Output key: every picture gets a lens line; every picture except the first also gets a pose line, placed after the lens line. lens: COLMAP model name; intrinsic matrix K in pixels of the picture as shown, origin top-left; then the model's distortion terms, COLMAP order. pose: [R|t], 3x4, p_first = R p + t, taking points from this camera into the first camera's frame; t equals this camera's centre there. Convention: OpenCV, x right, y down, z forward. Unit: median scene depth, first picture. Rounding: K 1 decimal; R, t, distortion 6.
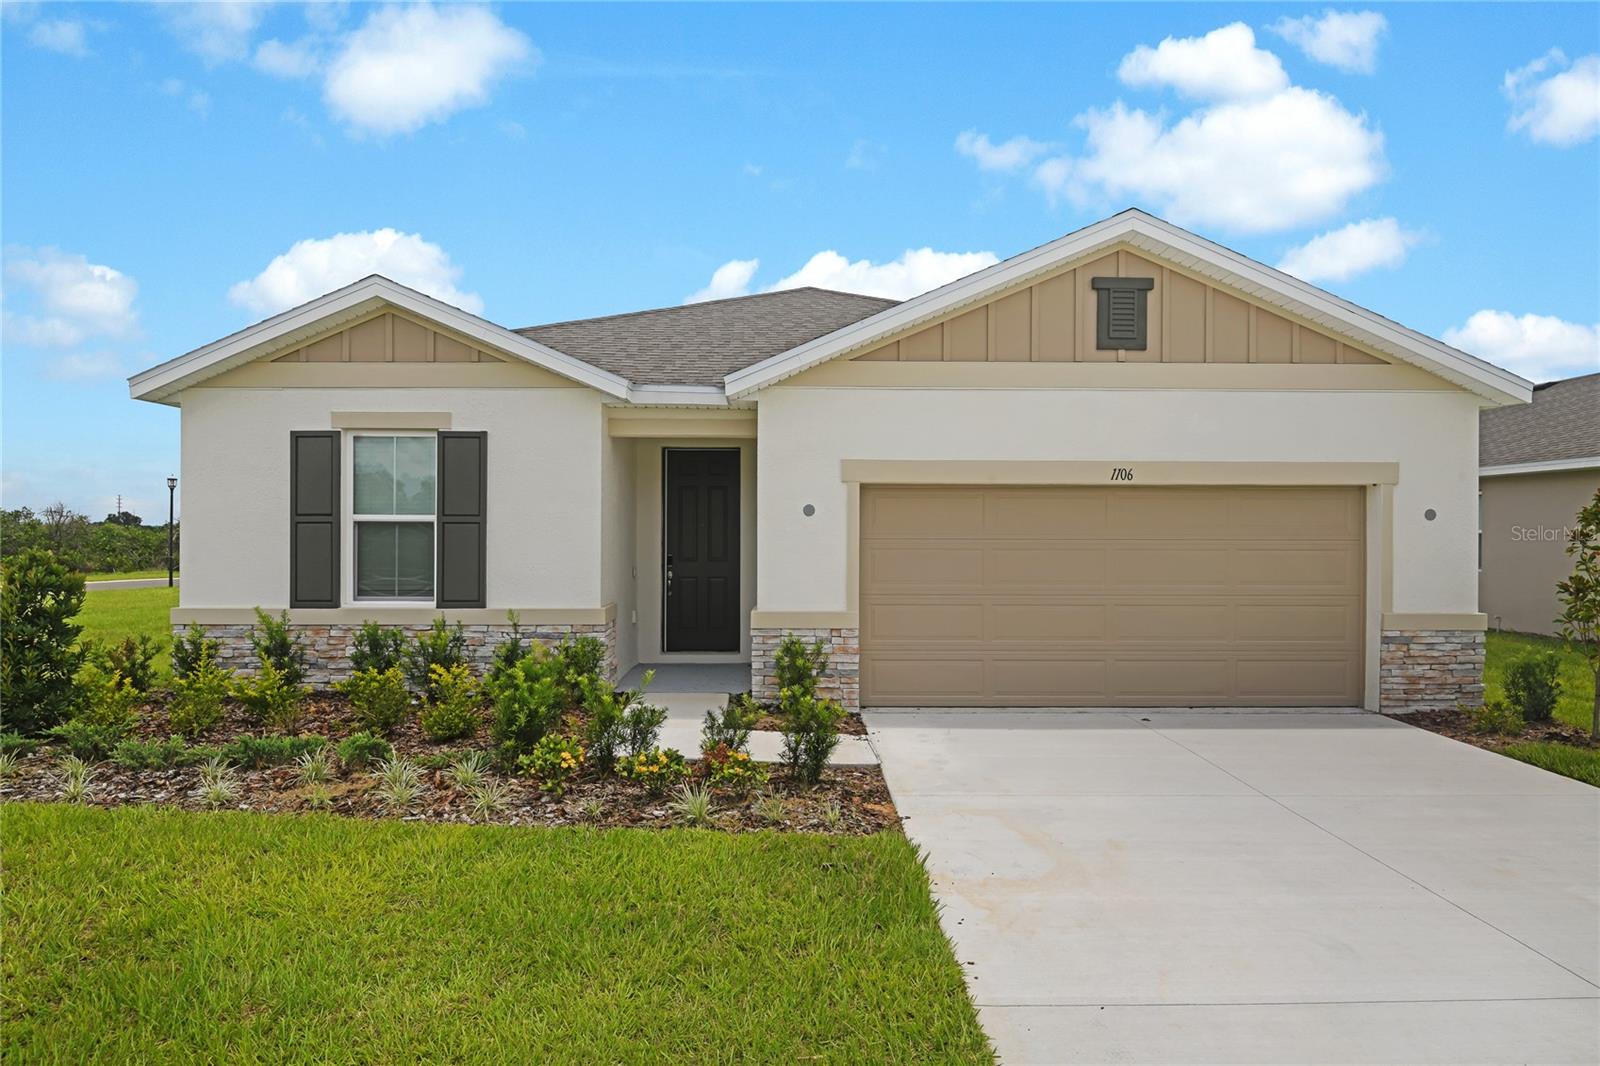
lens RADIAL K [[934.4, 0, 789.6], [0, 934.4, 540.9], [0, 0, 1]] dist [-0.007772, -0.007829]
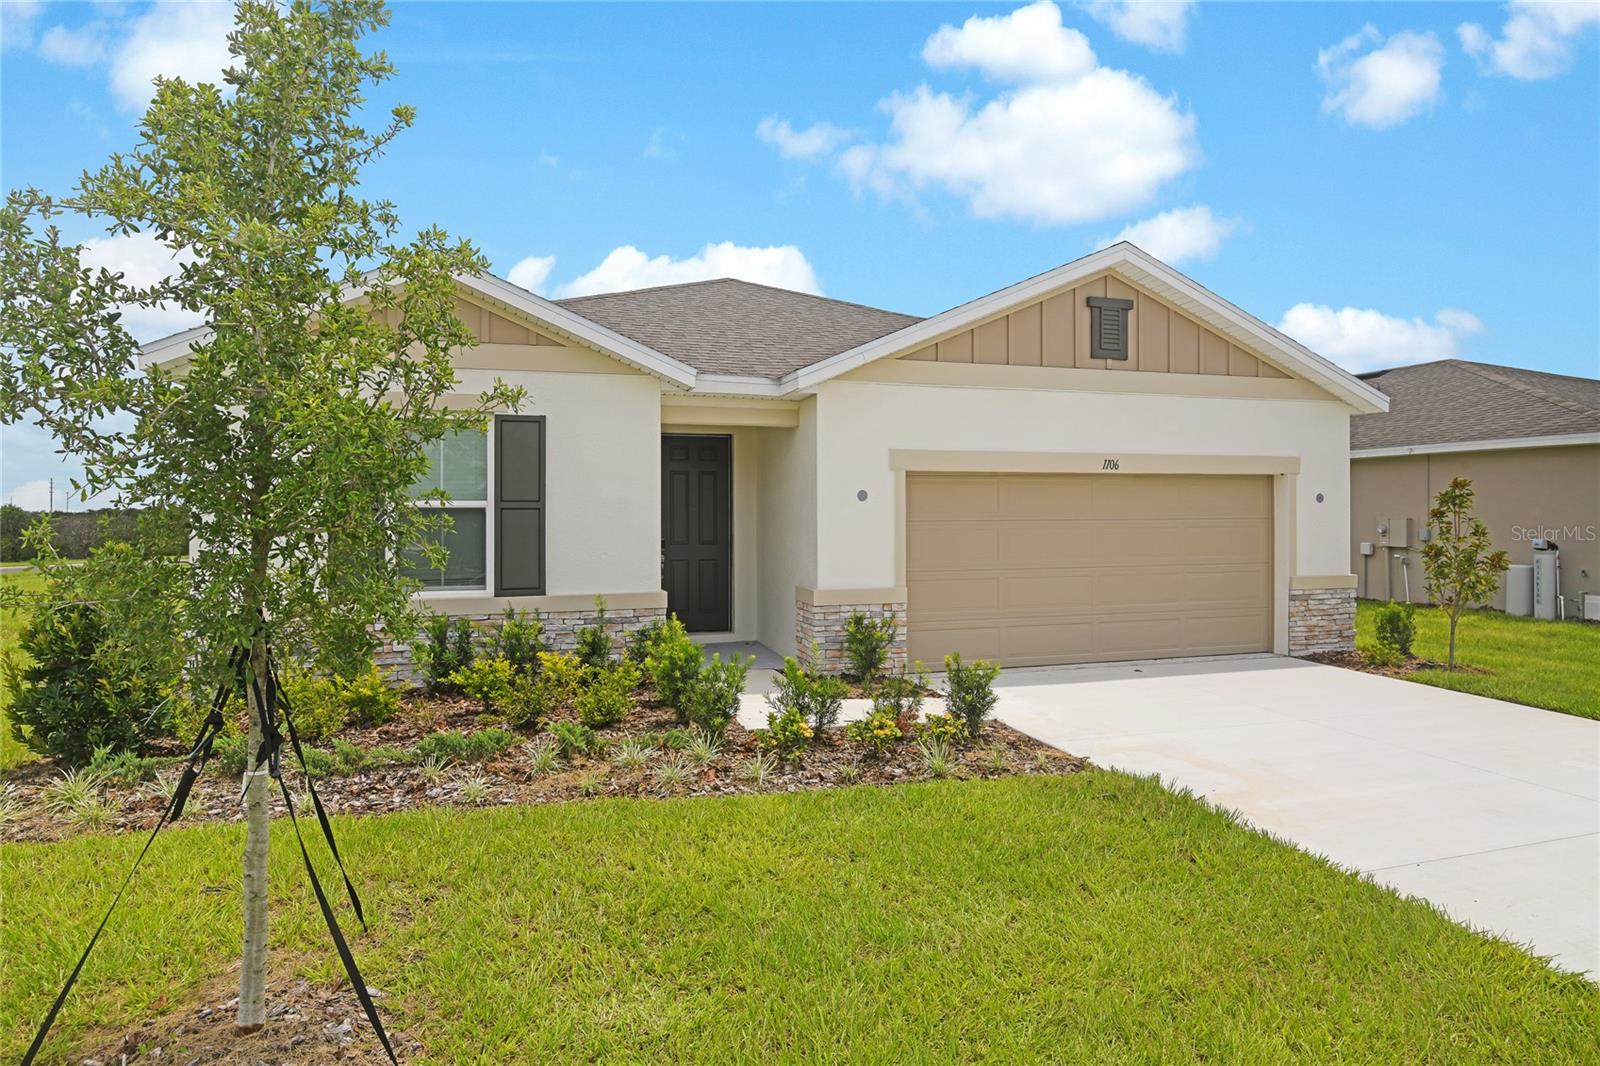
lens RADIAL K [[934.4, 0, 792.9], [0, 934.4, 517.9], [0, 0, 1]] dist [-0.007772, -0.007829]
pose [[0.959062, -0.008477, 0.283070, -0.363896], [0.009873, 0.999945, -0.003506, -0.003493], [-0.283024, 0.006157, 0.959093, -0.018312]]
